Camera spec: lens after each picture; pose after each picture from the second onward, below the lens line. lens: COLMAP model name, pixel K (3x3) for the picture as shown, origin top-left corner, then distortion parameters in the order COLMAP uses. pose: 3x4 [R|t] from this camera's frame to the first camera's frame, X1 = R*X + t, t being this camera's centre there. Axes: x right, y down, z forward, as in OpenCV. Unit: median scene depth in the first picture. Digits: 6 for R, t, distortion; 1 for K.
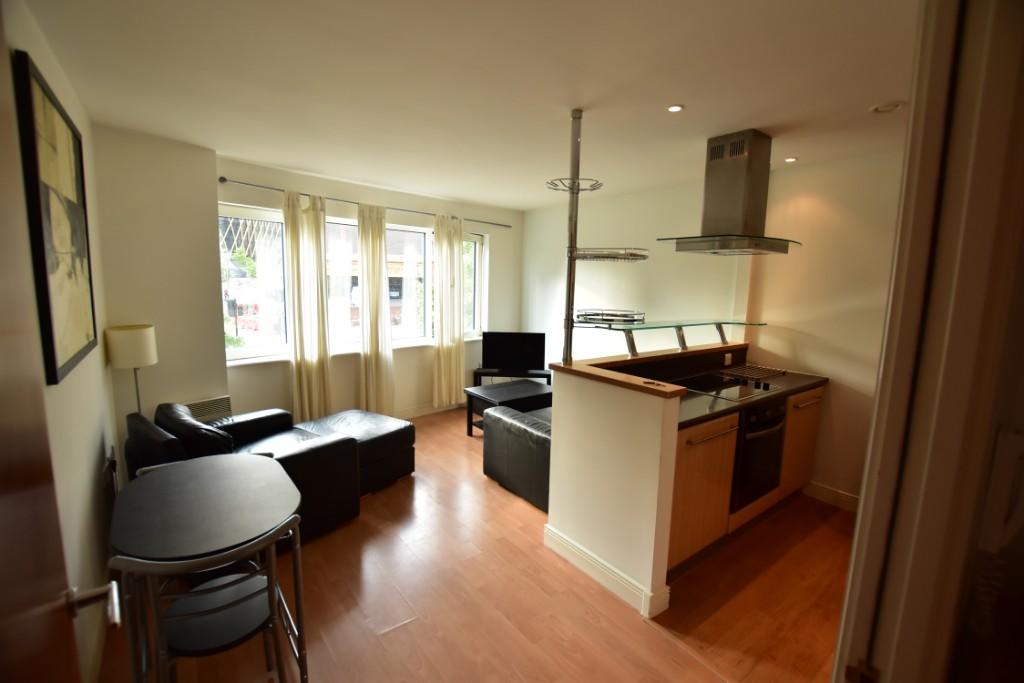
lens RADIAL K [[453.1, 0, 512.0], [0, 453.1, 341.5], [0, 0, 1]] dist [-0.021233, -0.000185]
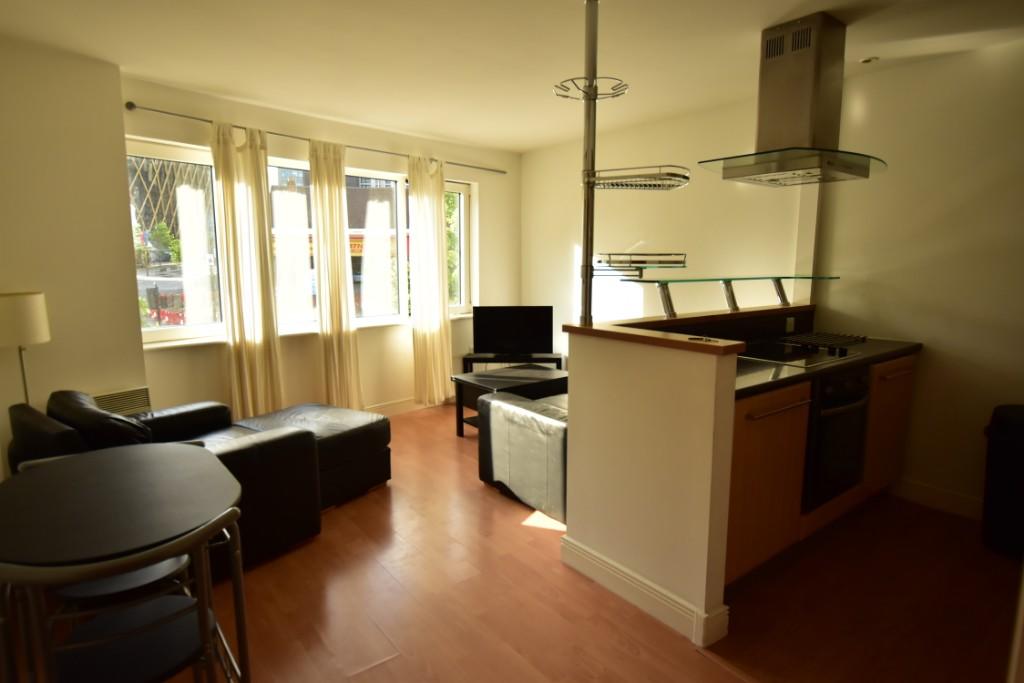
lens RADIAL K [[565.2, 0, 510.8], [0, 565.2, 340.5], [0, 0, 1]] dist [-0.005097, -0.001294]
pose [[0.999696, -0.024018, 0.005545, -0.010066], [0.023975, 0.999683, 0.007629, 0.053723], [-0.005726, -0.007493, 0.999956, 0.030654]]
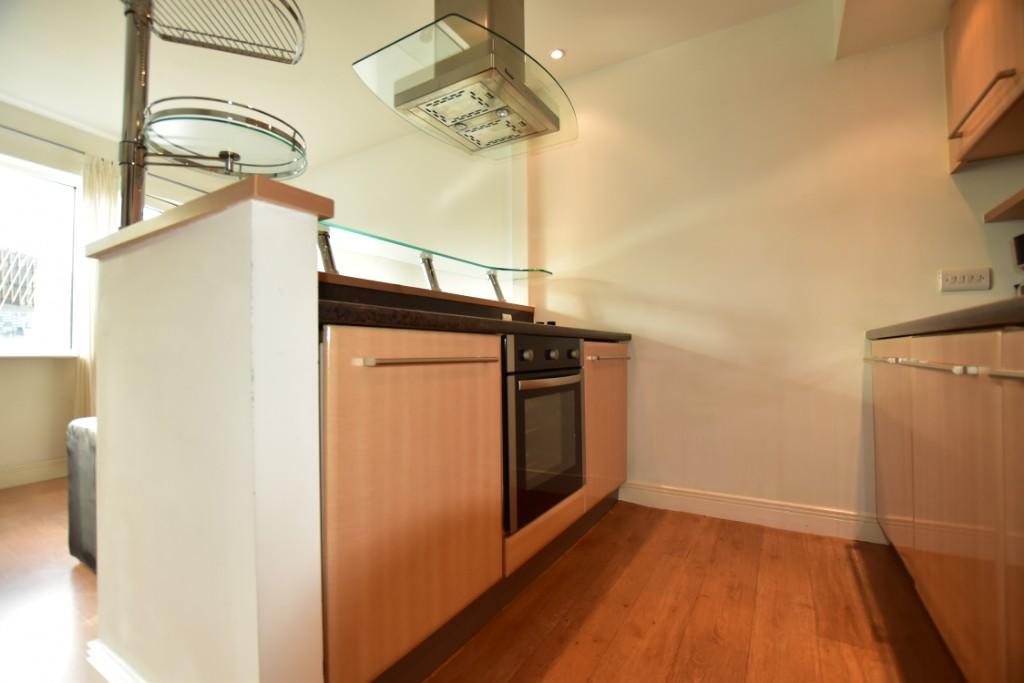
lens RADIAL K [[453.1, 0, 512.0], [0, 453.1, 341.5], [0, 0, 1]] dist [-0.021233, -0.000185]
pose [[0.928998, -0.024133, 0.369298, 0.245760], [0.080235, 0.987272, -0.137321, 0.188295], [-0.361283, 0.157201, 0.919110, 0.384950]]
